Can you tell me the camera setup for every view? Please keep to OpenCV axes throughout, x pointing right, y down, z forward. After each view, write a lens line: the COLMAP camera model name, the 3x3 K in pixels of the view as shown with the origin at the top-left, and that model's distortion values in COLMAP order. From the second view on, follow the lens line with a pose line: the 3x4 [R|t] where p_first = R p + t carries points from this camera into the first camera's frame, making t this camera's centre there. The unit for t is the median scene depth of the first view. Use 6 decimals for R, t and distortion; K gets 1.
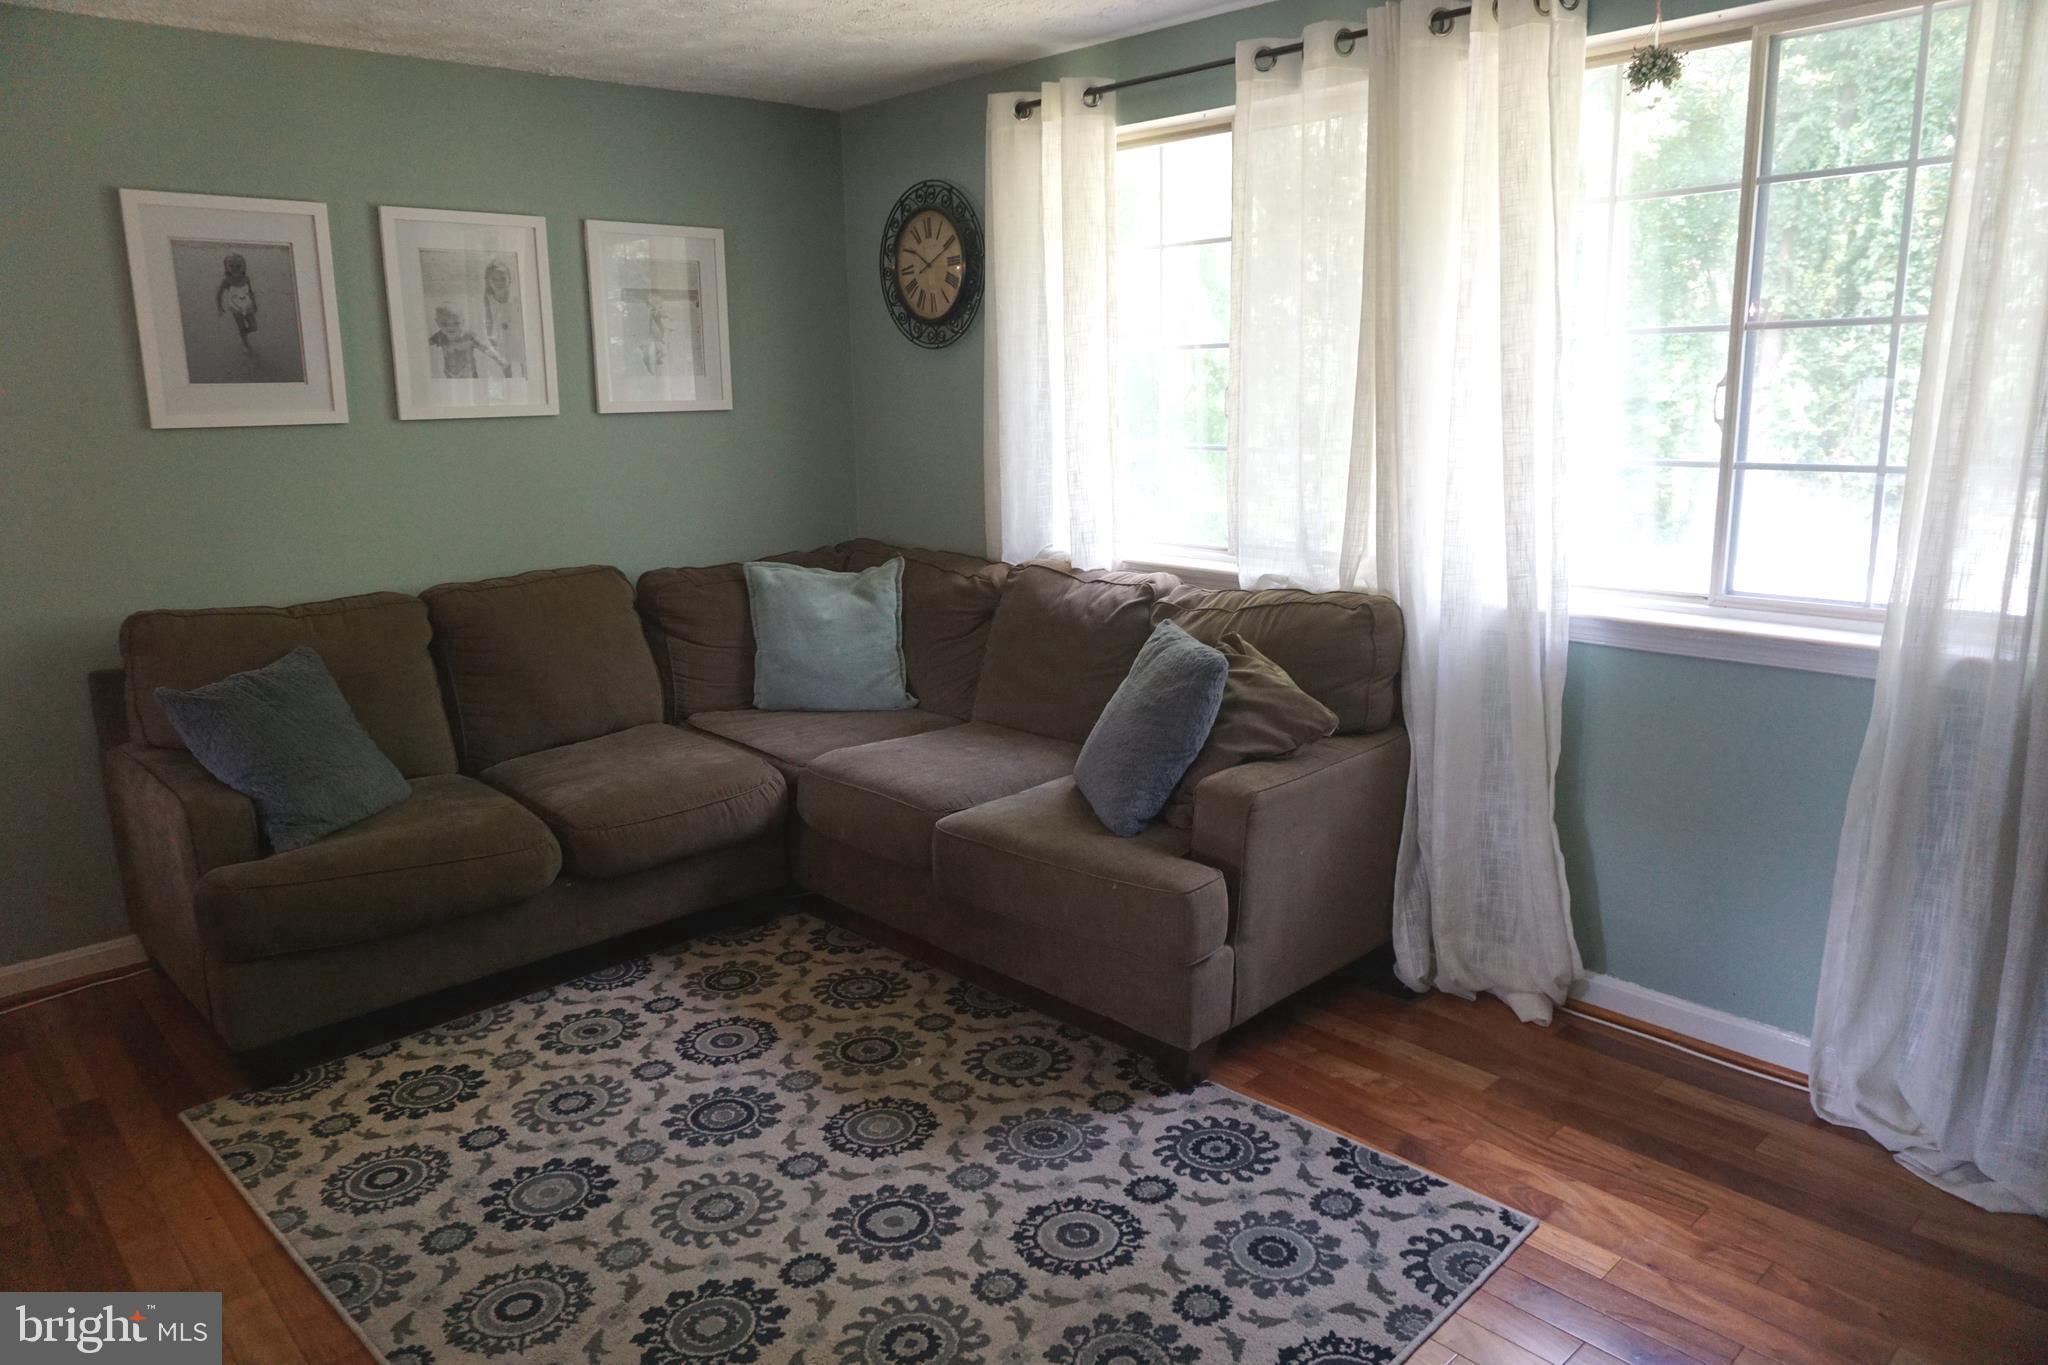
lens RADIAL K [[1373.2, 0, 1024.1], [0, 1373.2, 671.5], [0, 0, 1]] dist [-0.052810, 0.042284]
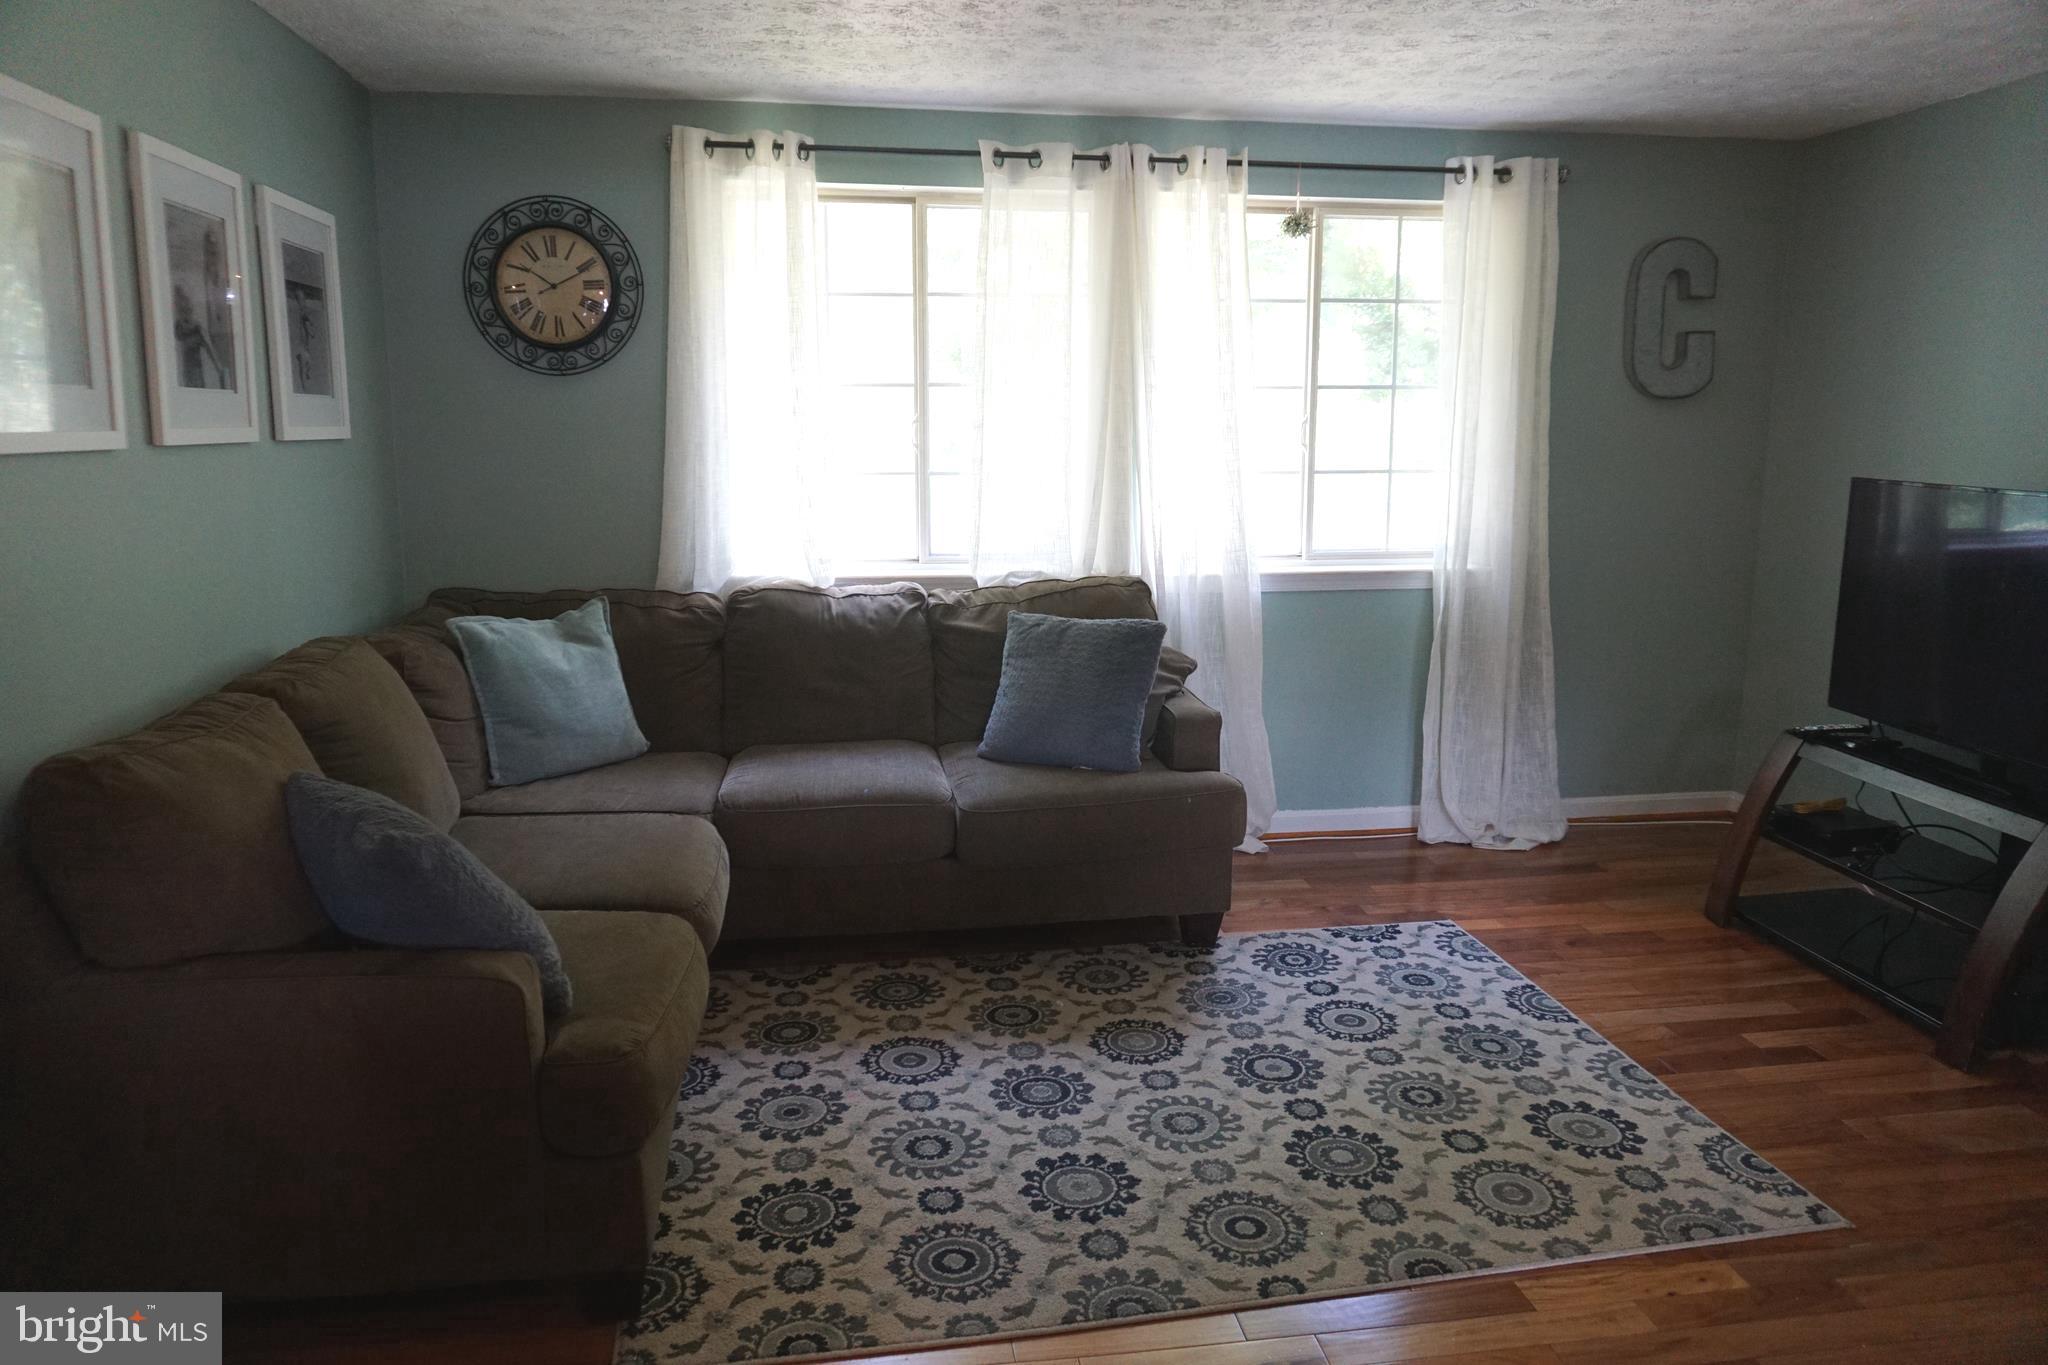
lens RADIAL K [[1373.2, 0, 1014.1], [0, 1373.2, 676.8], [0, 0, 1]] dist [-0.052810, 0.042284]
pose [[0.567220, -0.134428, 0.812521, -1.061229], [0.158387, 0.985977, 0.052555, -0.053014], [-0.808192, 0.098883, 0.580558, 0.366681]]
